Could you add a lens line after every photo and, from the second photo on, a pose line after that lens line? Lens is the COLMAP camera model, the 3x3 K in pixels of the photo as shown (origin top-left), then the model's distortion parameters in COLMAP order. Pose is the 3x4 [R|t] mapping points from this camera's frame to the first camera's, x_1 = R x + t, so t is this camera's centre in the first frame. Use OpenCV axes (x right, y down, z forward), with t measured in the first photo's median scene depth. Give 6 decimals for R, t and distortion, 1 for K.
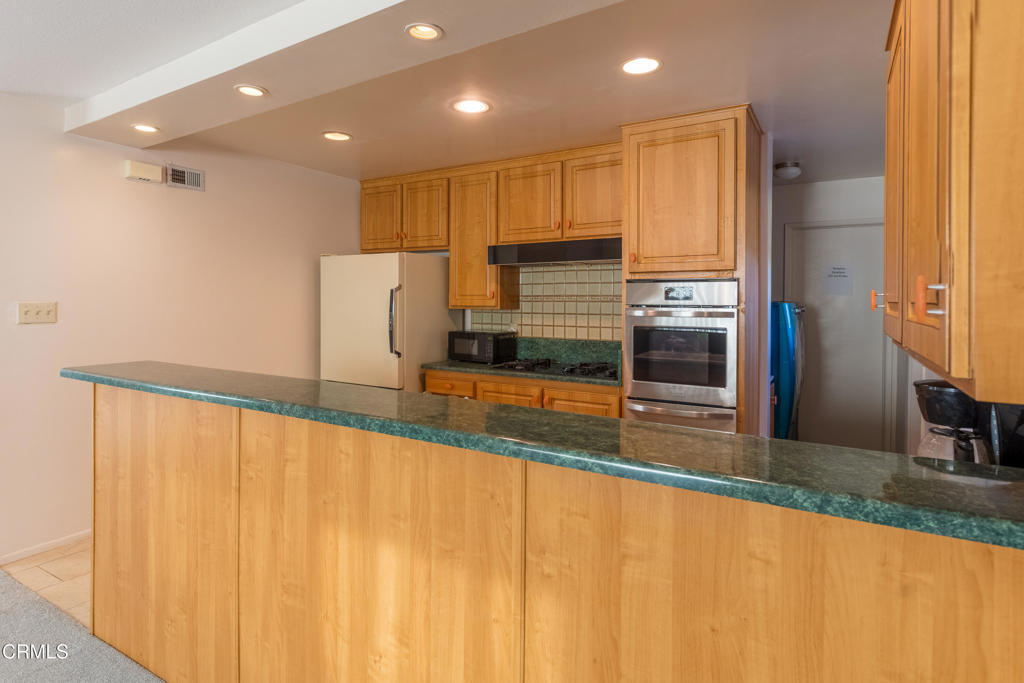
lens RADIAL K [[528.0, 0, 512.9], [0, 528.0, 299.5], [0, 0, 1]] dist [-0.000297, -0.000026]
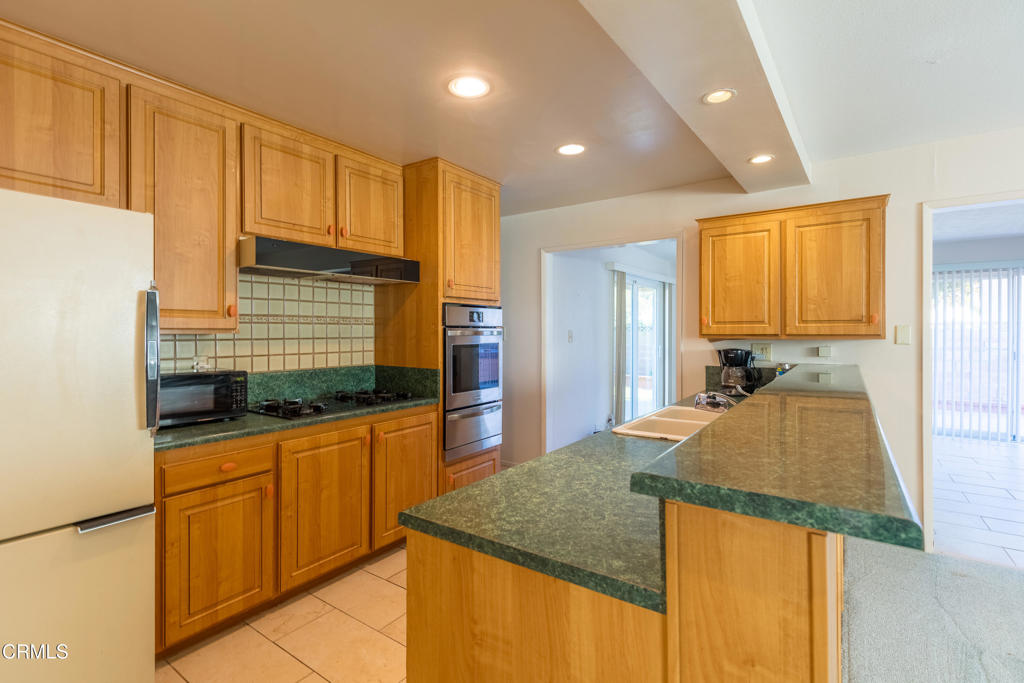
lens RADIAL K [[476.1, 0, 512.4], [0, 476.1, 329.5], [0, 0, 1]] dist [-0.000511, 0.000117]
pose [[0.069678, -0.000904, 0.997569, -0.635875], [0.000255, 1.000000, 0.000888, 0.013832], [-0.997570, 0.000192, 0.069678, 0.668713]]
